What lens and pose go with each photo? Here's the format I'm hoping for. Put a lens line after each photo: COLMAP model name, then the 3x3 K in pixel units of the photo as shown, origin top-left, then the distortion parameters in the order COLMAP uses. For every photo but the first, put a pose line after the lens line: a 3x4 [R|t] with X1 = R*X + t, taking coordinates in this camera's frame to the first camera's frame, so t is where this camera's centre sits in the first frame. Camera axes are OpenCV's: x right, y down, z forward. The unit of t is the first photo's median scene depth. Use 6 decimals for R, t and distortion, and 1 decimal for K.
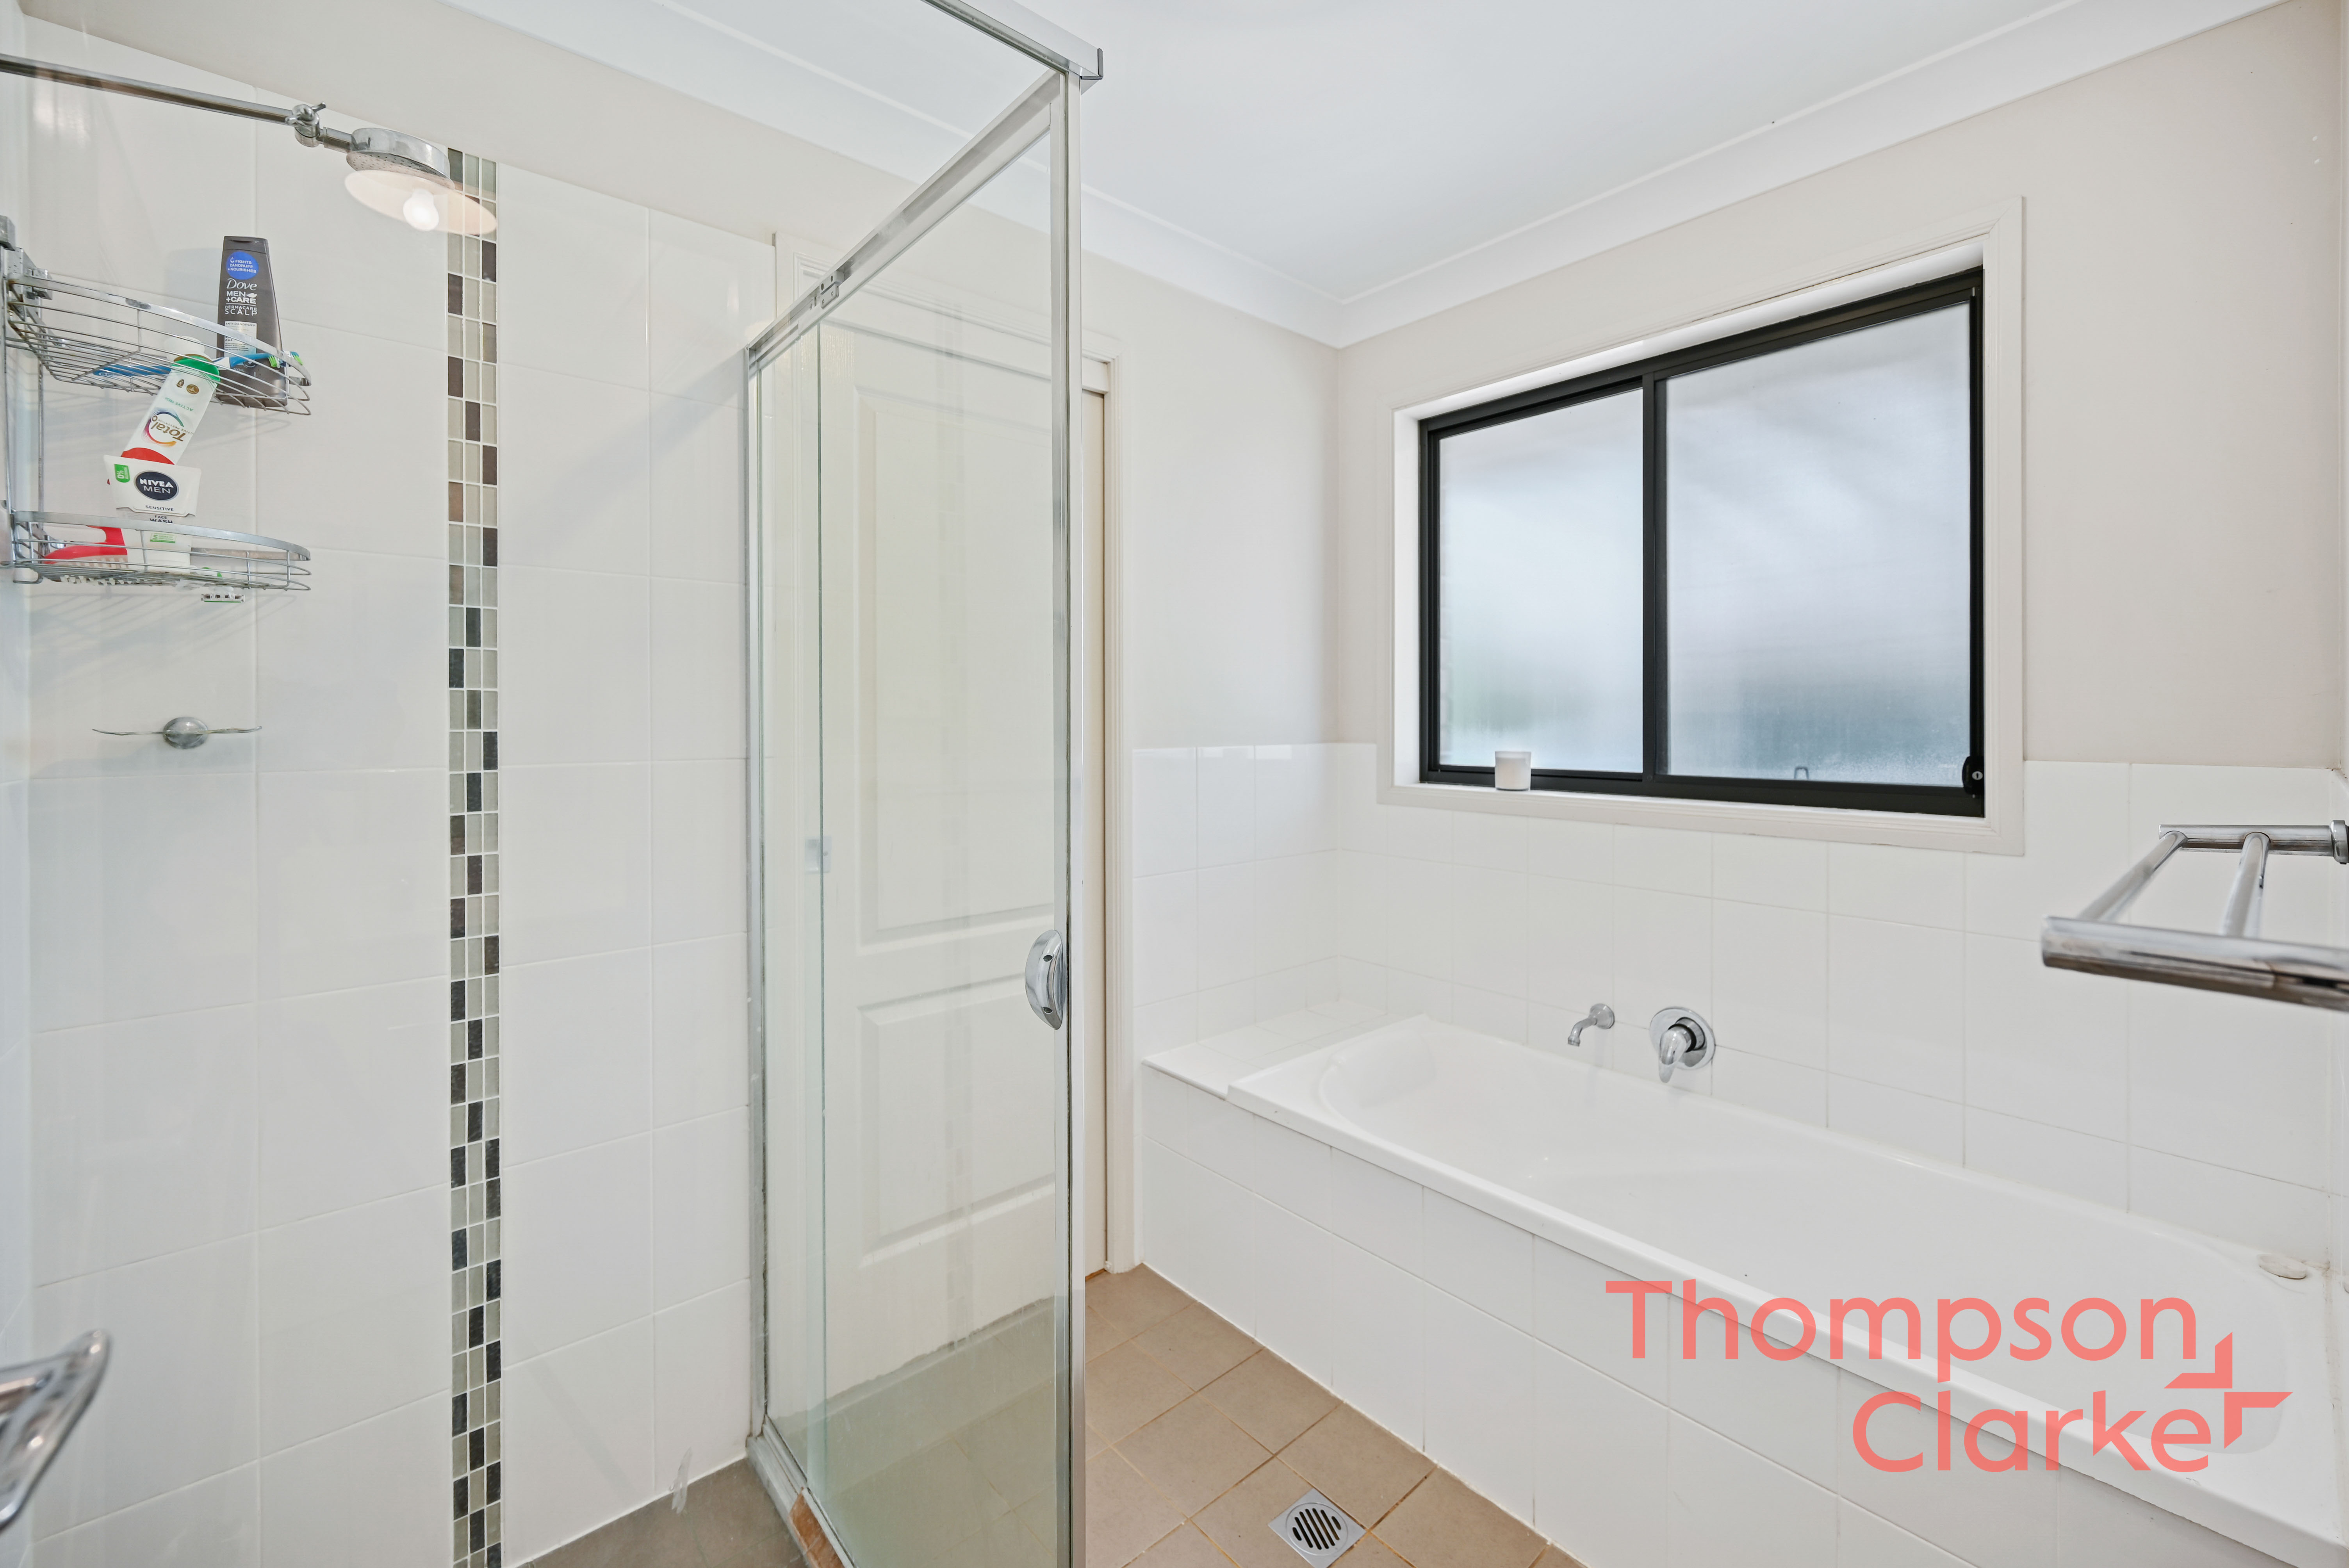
lens RADIAL K [[962.9, 0, 1166.0], [0, 962.9, 735.2], [0, 0, 1]] dist [0.010506, -0.004799]
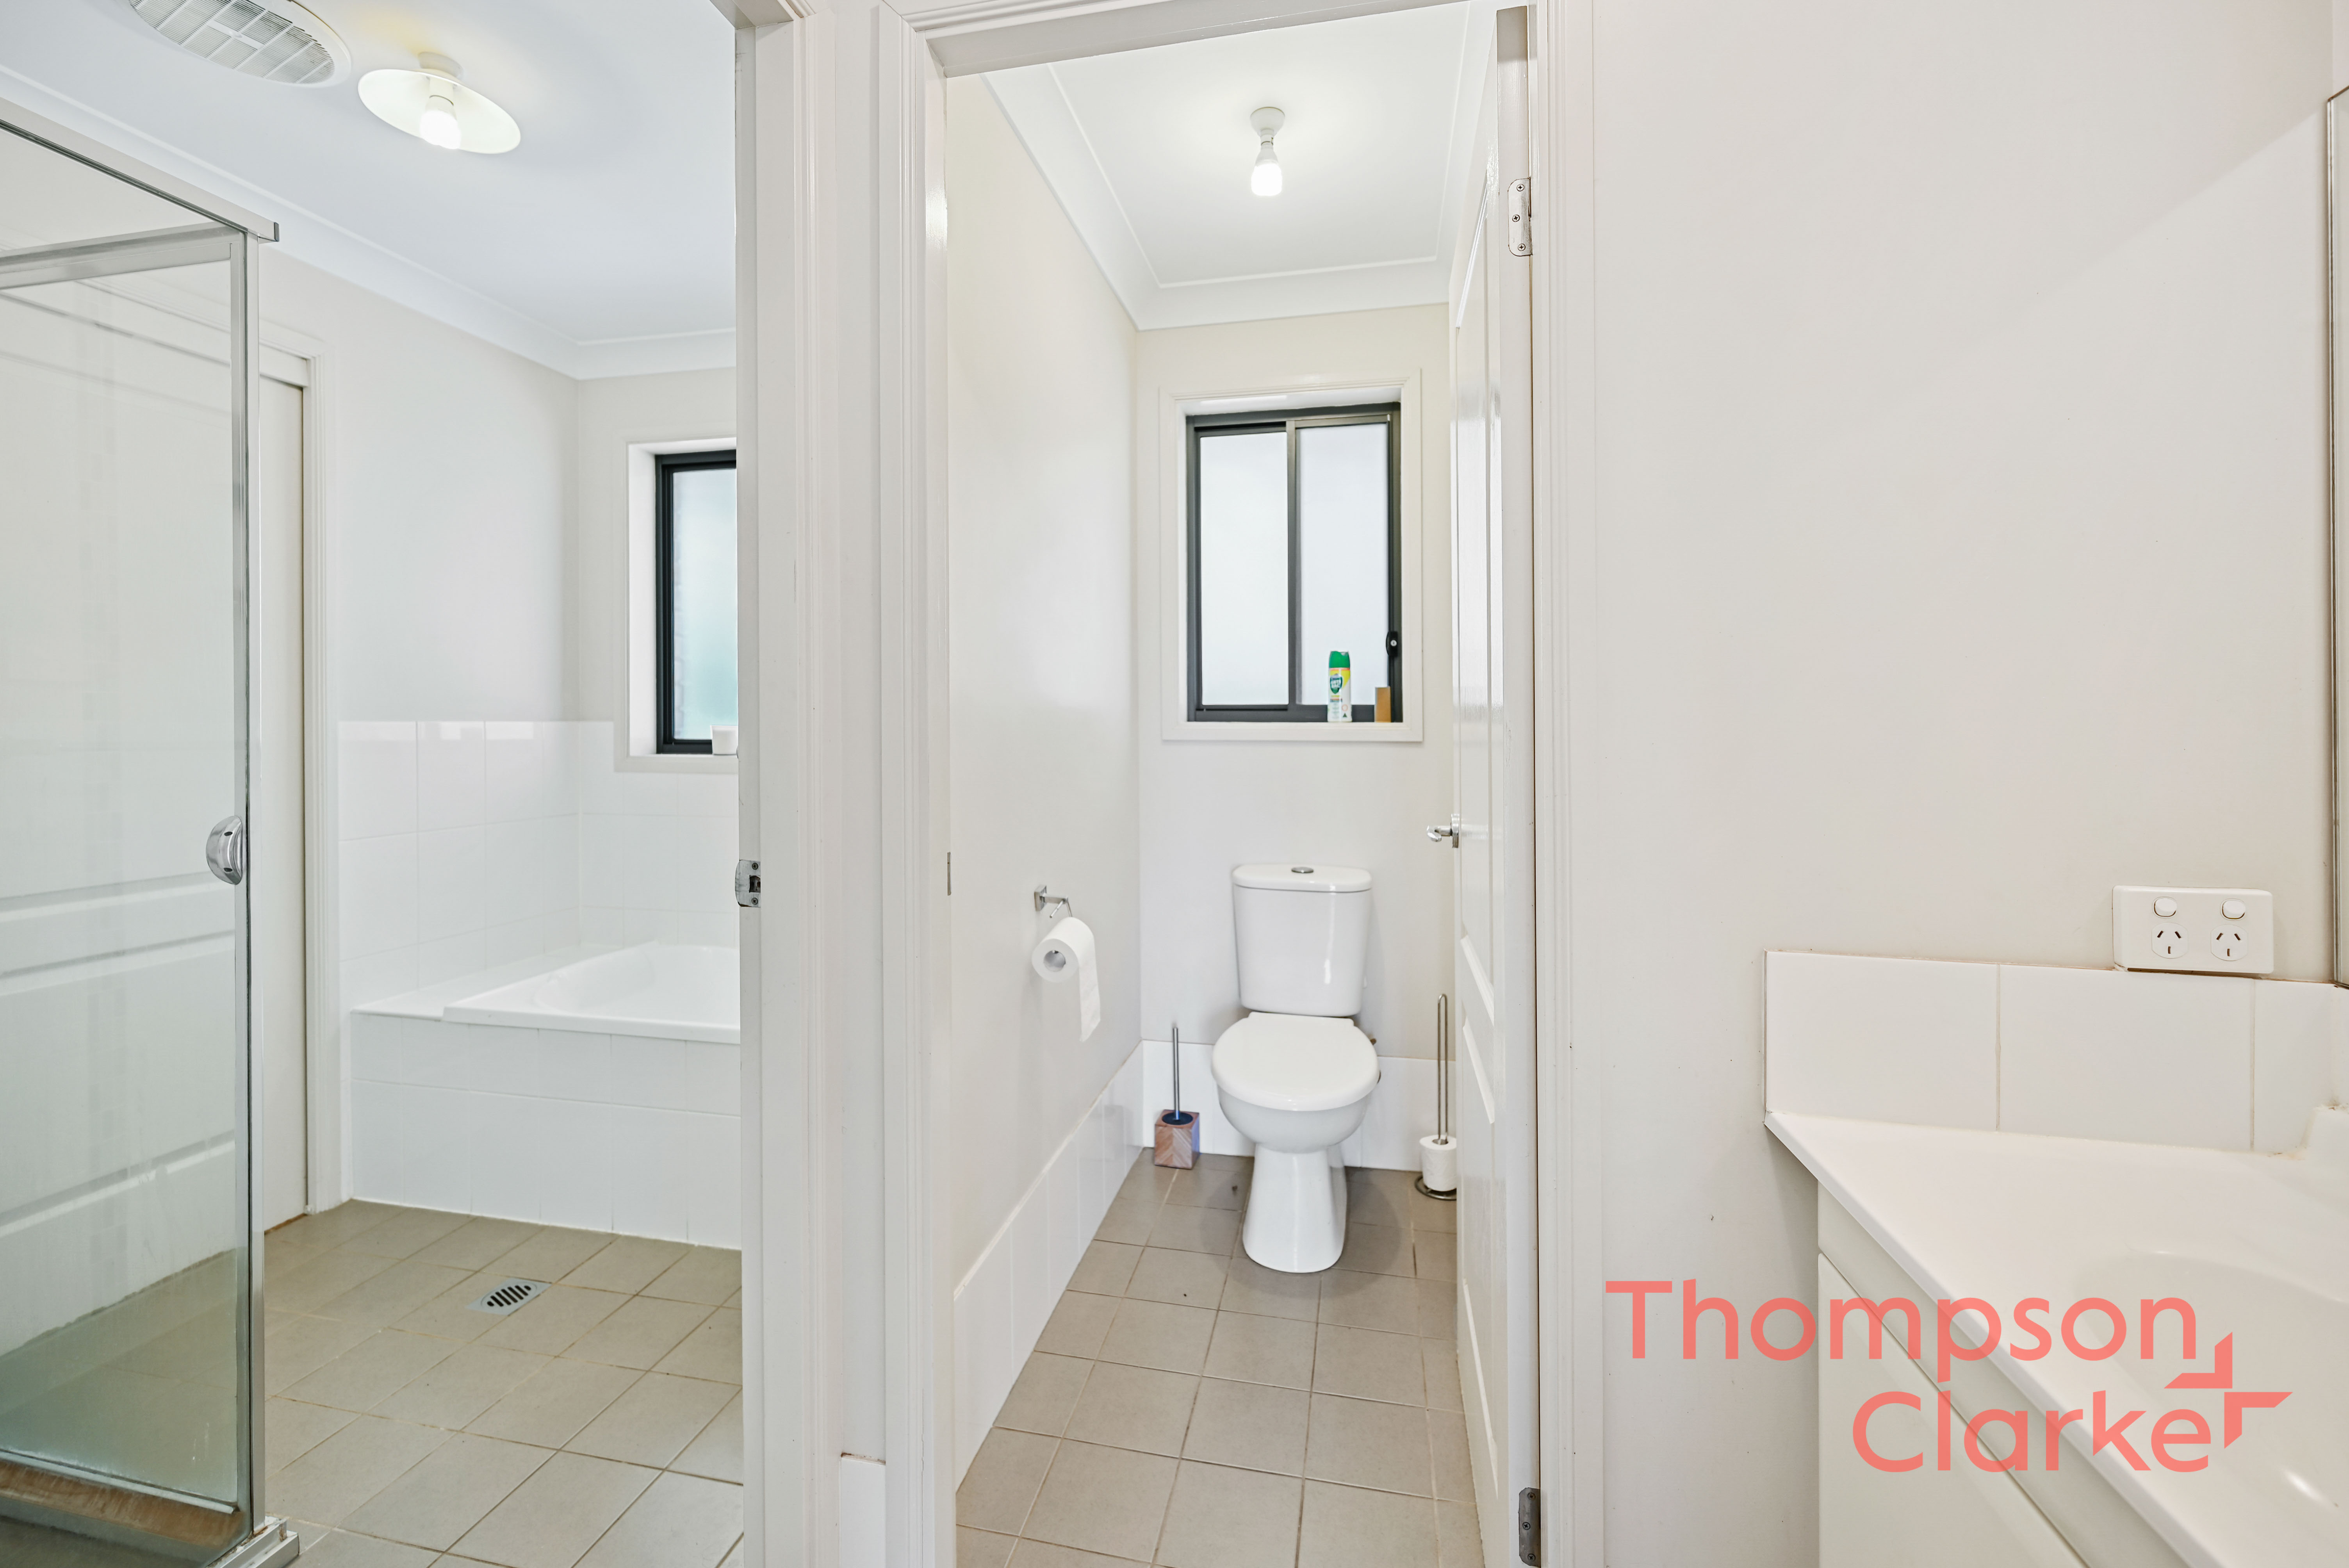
lens RADIAL K [[962.9, 0, 1166.0], [0, 962.9, 735.2], [0, 0, 1]] dist [0.010506, -0.004799]
pose [[0.798324, -0.001704, 0.602225, 0.051381], [0.003569, 0.999992, -0.001903, 0.035423], [-0.602217, 0.003668, 0.798324, -0.412232]]
